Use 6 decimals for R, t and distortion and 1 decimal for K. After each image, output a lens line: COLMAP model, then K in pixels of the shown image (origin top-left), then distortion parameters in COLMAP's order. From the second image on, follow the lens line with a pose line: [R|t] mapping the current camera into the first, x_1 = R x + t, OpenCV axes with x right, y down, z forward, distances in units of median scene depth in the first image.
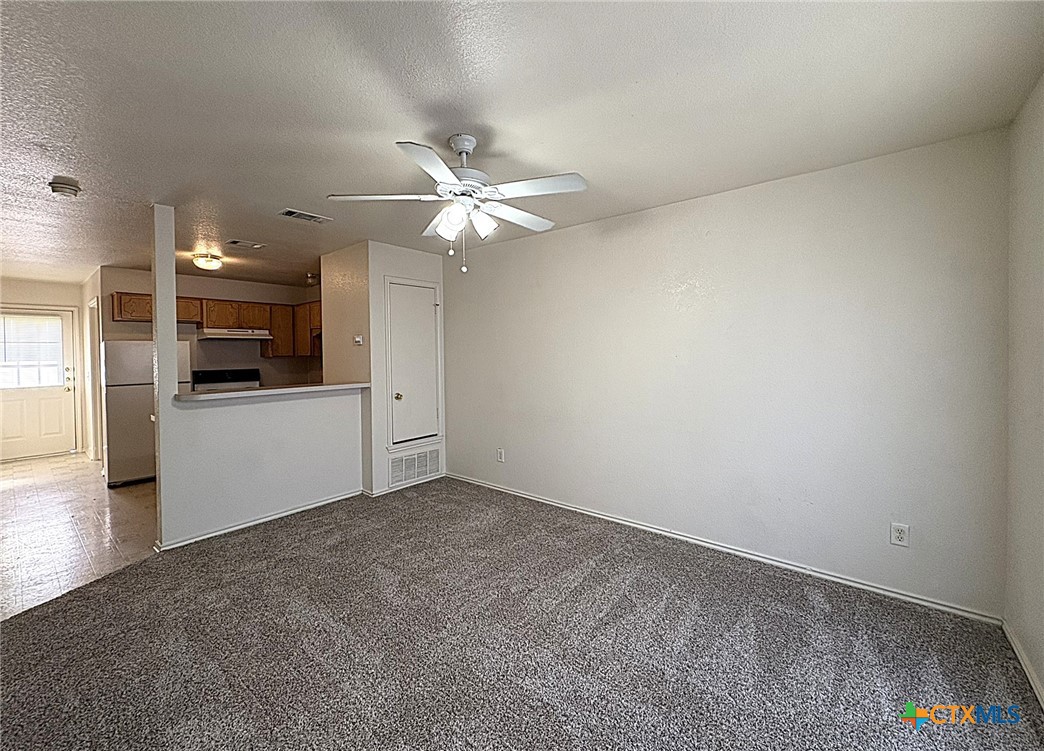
lens RADIAL K [[420.0, 0, 522.2], [0, 420.0, 355.1], [0, 0, 1]] dist [-0.010008, 0.000010]
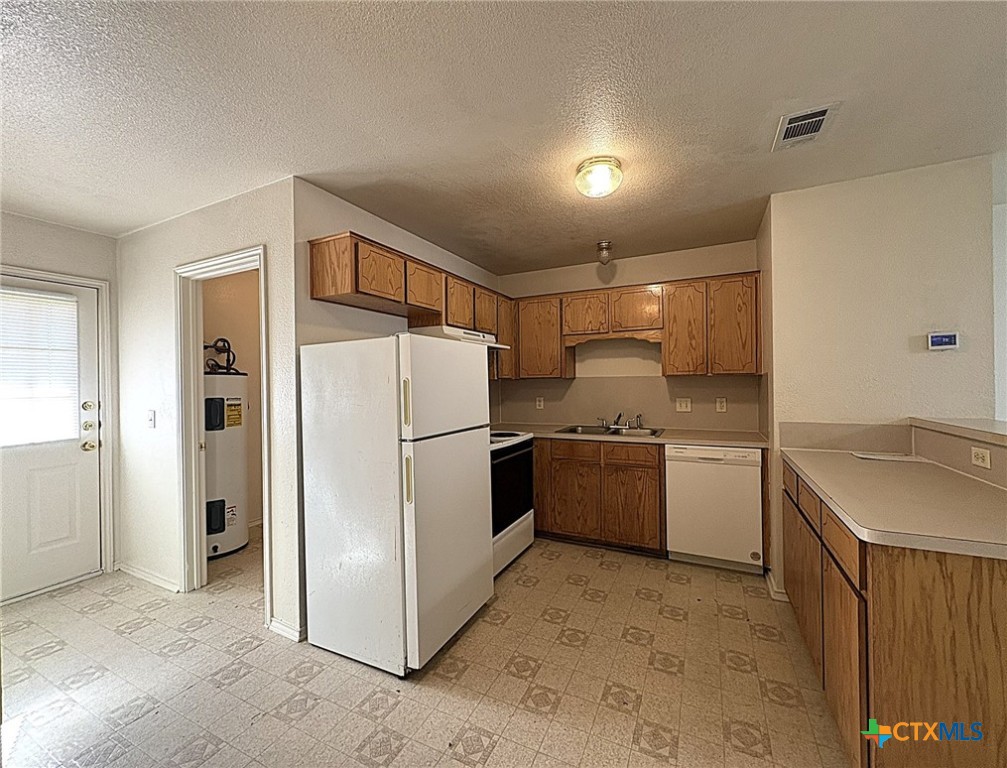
lens RADIAL K [[411.5, 0, 503.5], [0, 411.5, 384.0], [0, 0, 1]] dist [0.001993, 0.000191]
pose [[0.974653, -0.003801, 0.223688, -0.984444], [0.005334, 0.999966, -0.006250, 0.019493], [-0.223657, 0.007285, 0.974641, 0.560150]]
